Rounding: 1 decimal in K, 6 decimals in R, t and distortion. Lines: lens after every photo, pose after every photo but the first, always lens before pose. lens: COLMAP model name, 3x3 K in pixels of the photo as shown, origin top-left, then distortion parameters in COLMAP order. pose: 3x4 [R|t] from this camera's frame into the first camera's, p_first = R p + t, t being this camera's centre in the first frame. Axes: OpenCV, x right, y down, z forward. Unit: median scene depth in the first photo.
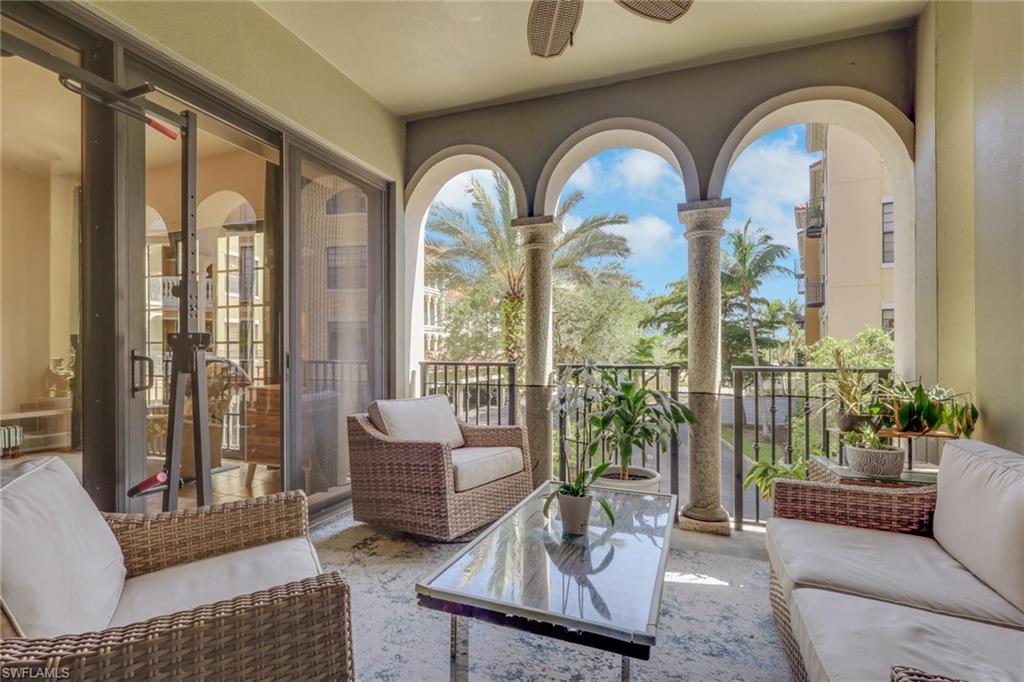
lens RADIAL K [[484.9, 0, 509.6], [0, 484.9, 343.4], [0, 0, 1]] dist [-0.001620, 0.000734]
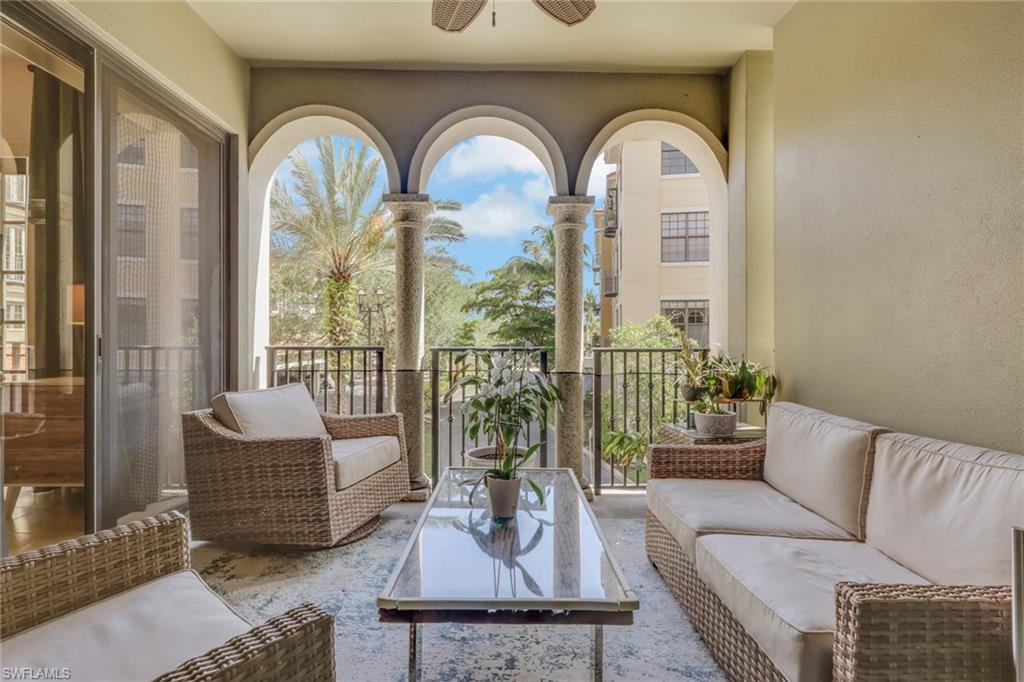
lens RADIAL K [[483.5, 0, 512.7], [0, 483.5, 327.0], [0, 0, 1]] dist [-0.001358, 0.000775]
pose [[0.927359, 0.005792, 0.374128, -0.136897], [-0.005918, 0.999982, -0.000810, 0.001674], [-0.374126, -0.001463, 0.927377, 0.044879]]
